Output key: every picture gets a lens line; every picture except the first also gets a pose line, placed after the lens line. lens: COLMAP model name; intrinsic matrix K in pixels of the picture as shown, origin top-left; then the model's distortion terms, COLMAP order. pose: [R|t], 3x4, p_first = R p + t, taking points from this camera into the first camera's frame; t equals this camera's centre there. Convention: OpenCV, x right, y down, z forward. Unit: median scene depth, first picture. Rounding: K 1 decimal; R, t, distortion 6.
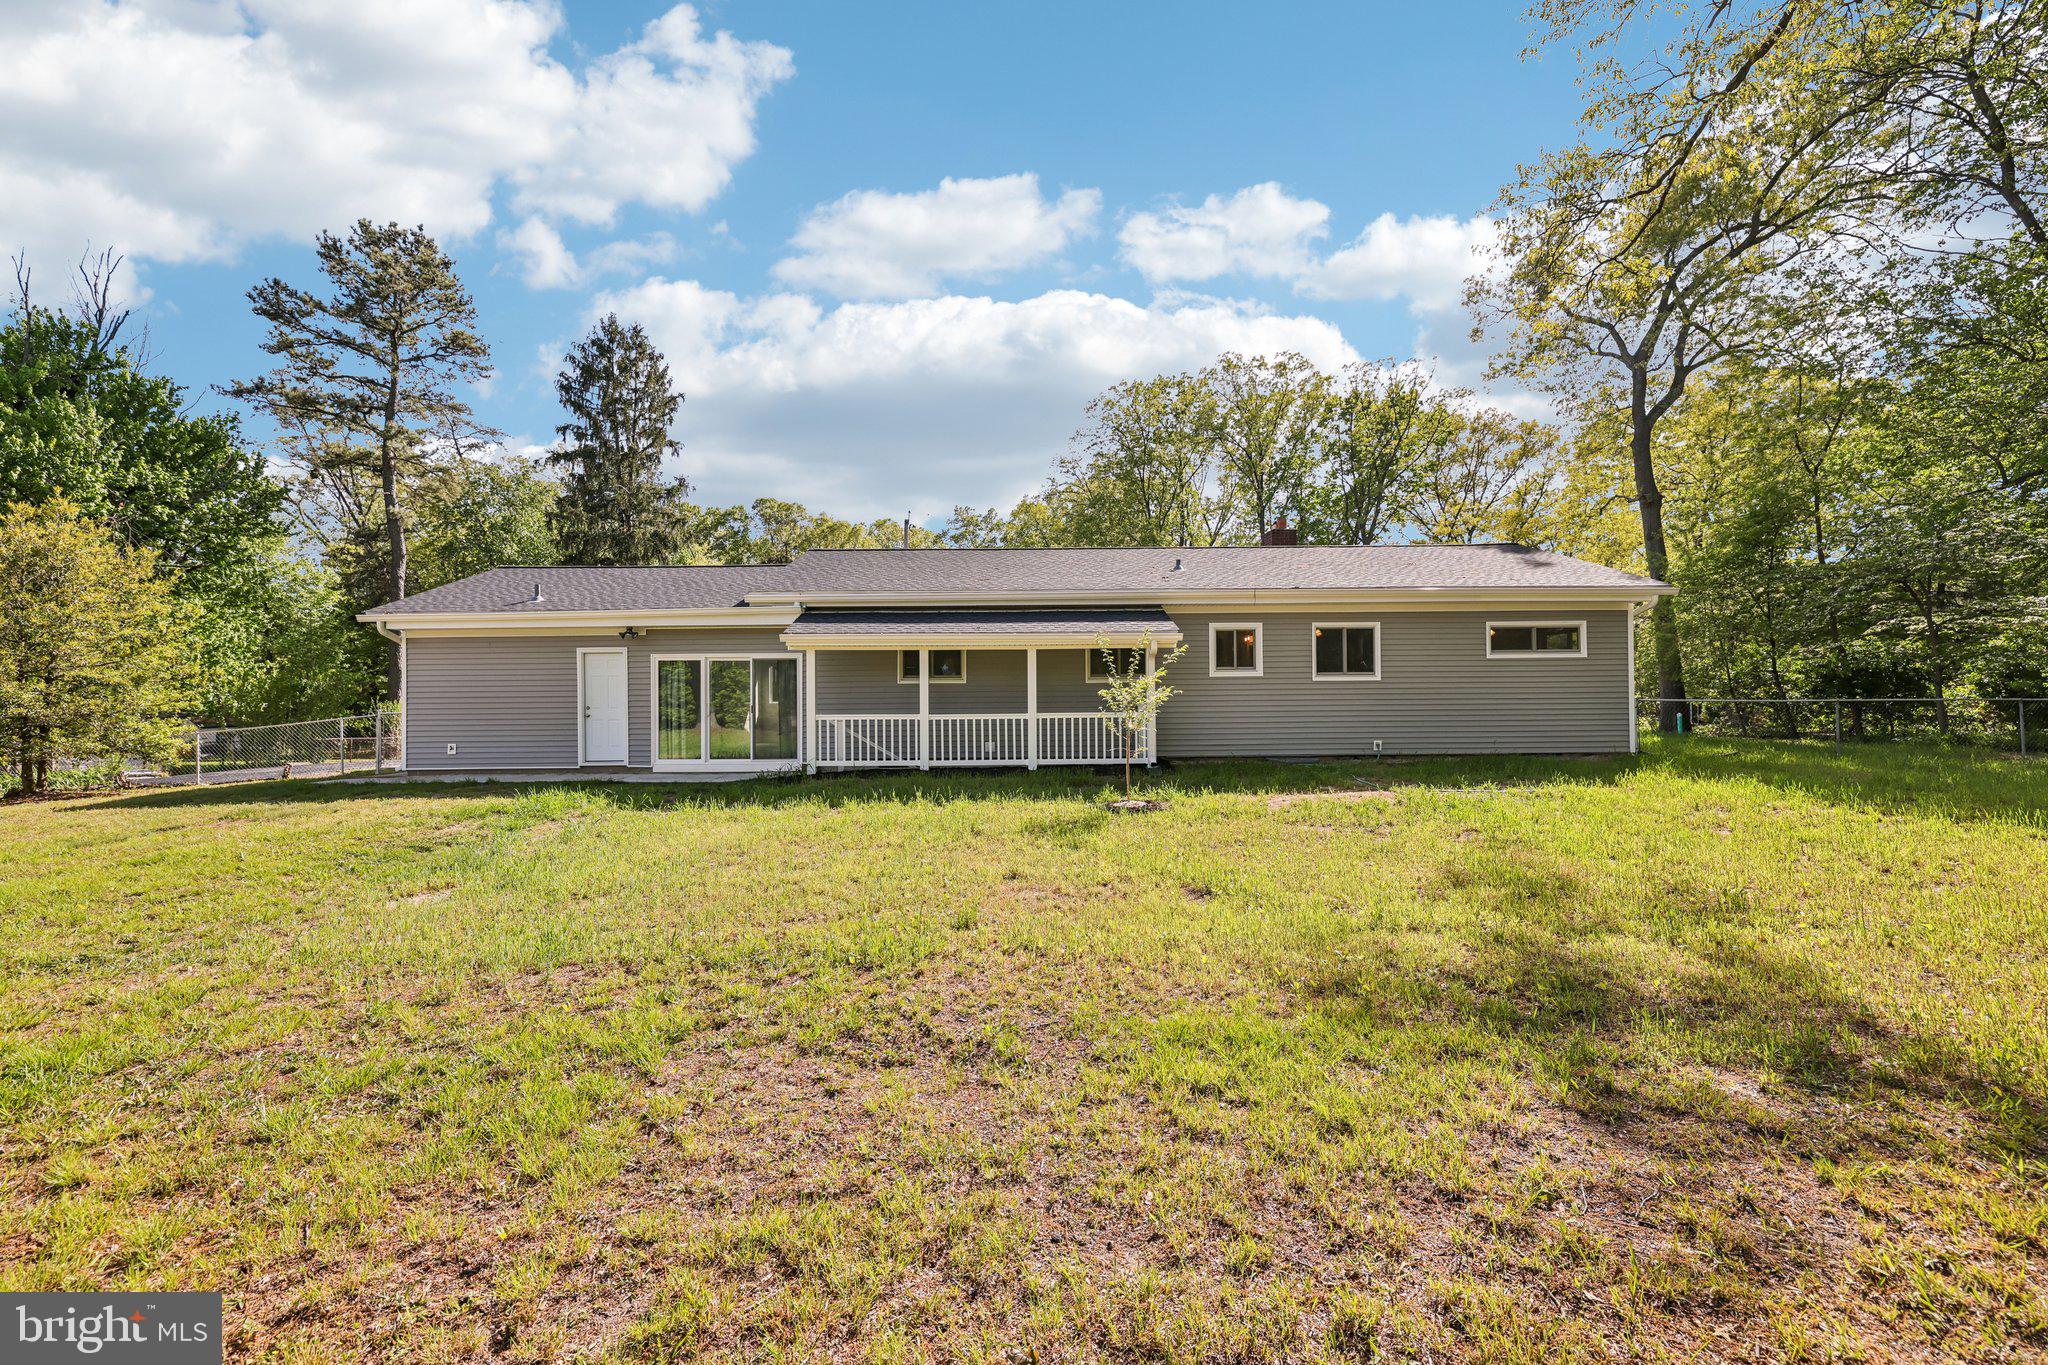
lens RADIAL K [[857.7, 0, 1024.0], [0, 857.7, 682.5], [0, 0, 1]] dist [-0.000636, -0.000021]
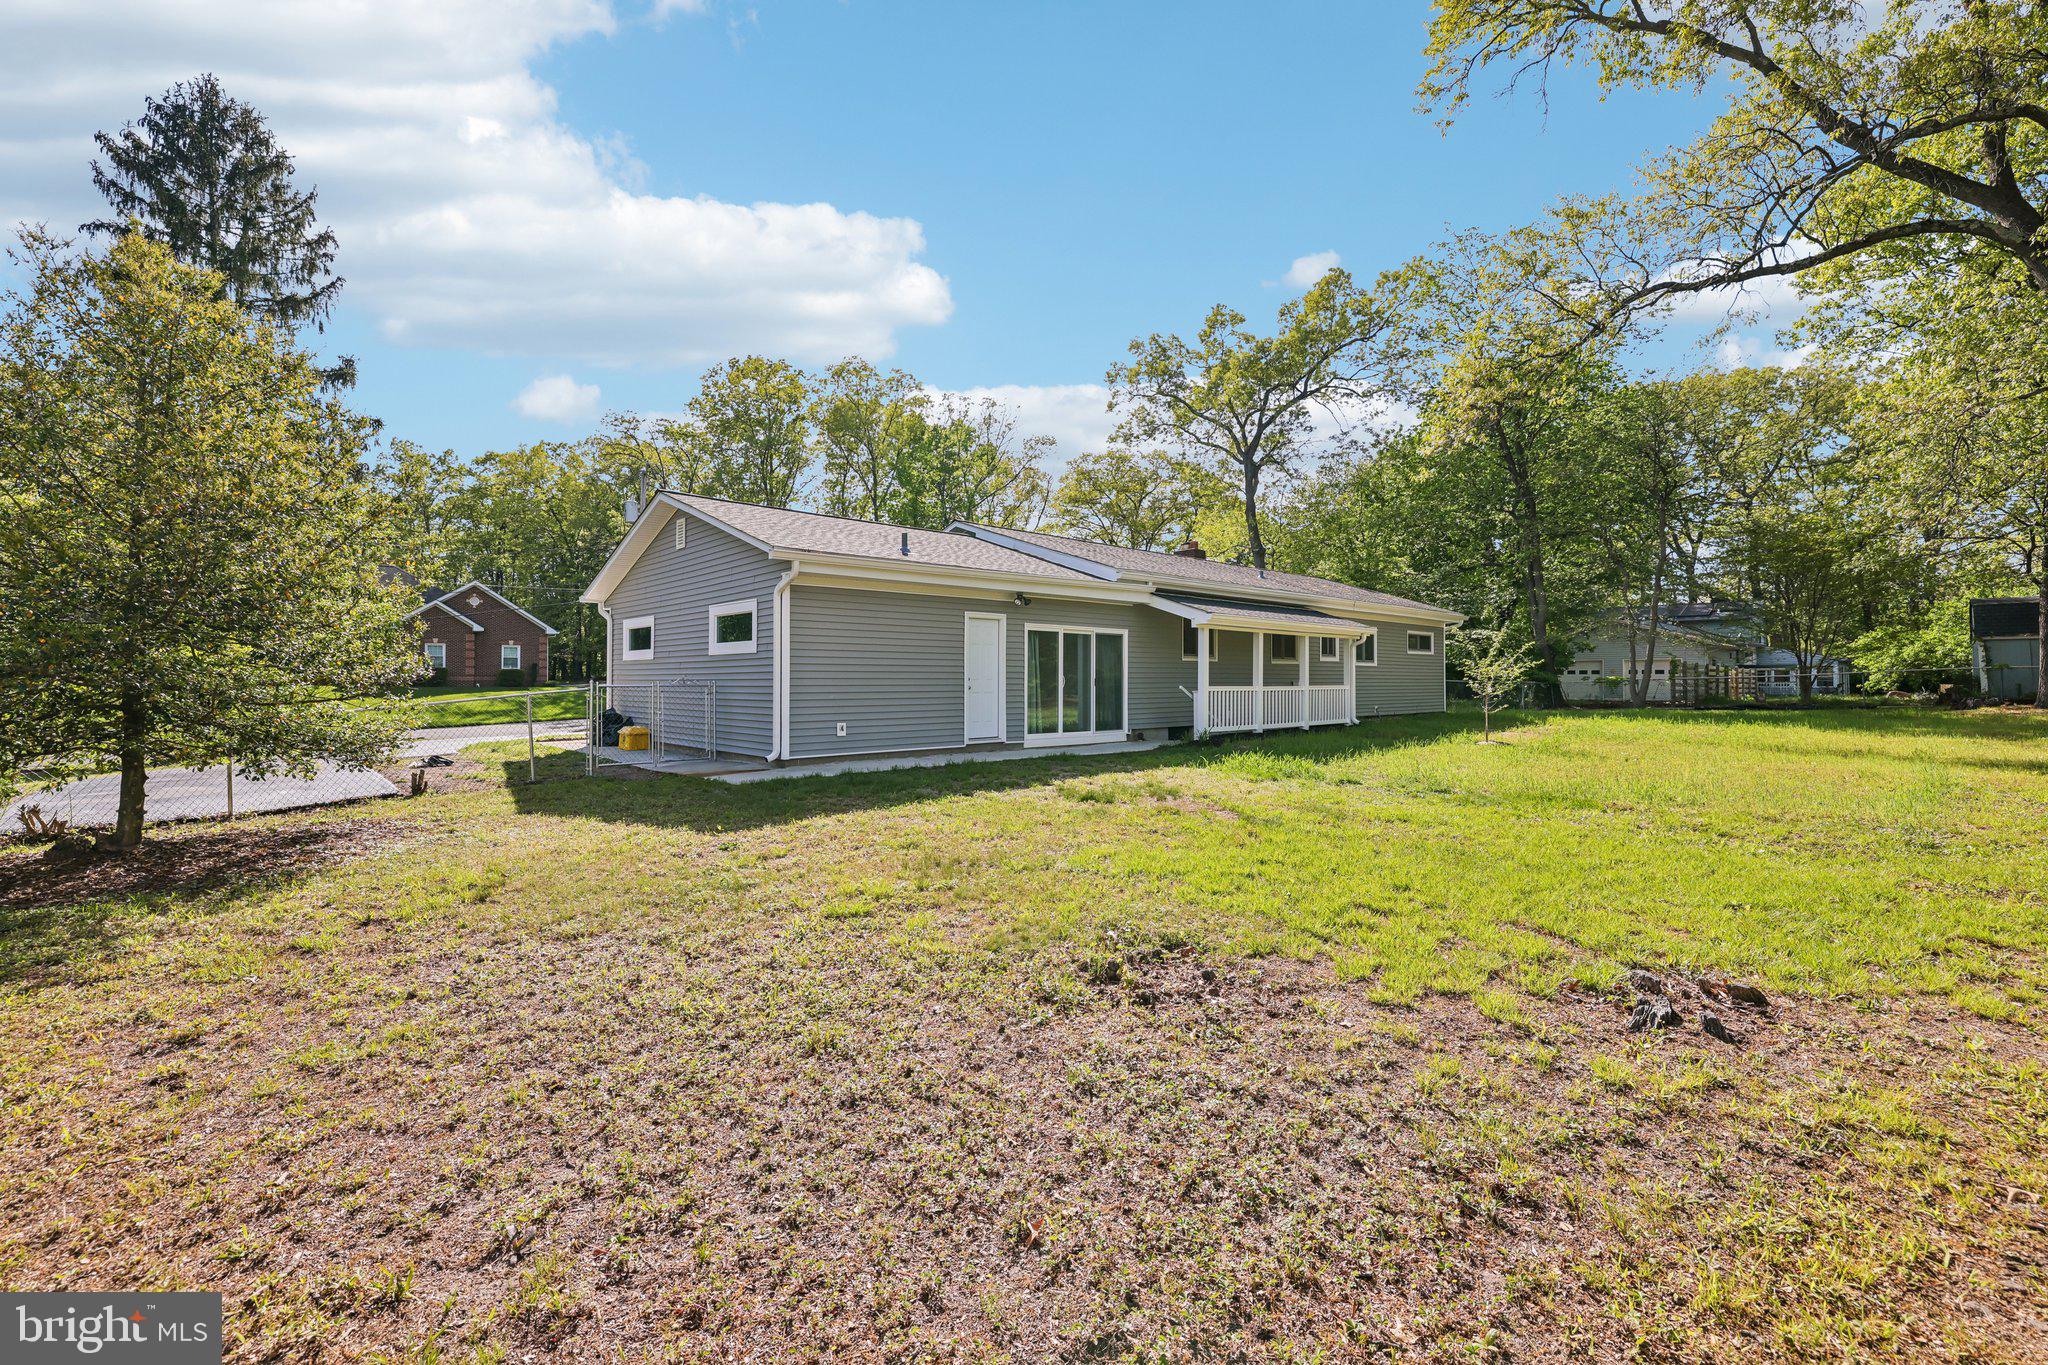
lens RADIAL K [[857.7, 0, 1024.0], [0, 857.7, 682.5], [0, 0, 1]] dist [-0.000636, -0.000021]
pose [[0.760522, 0.004040, 0.649300, -1.047933], [-0.014211, 0.999845, 0.010424, 0.022747], [-0.649157, -0.017154, 0.760461, 0.281834]]
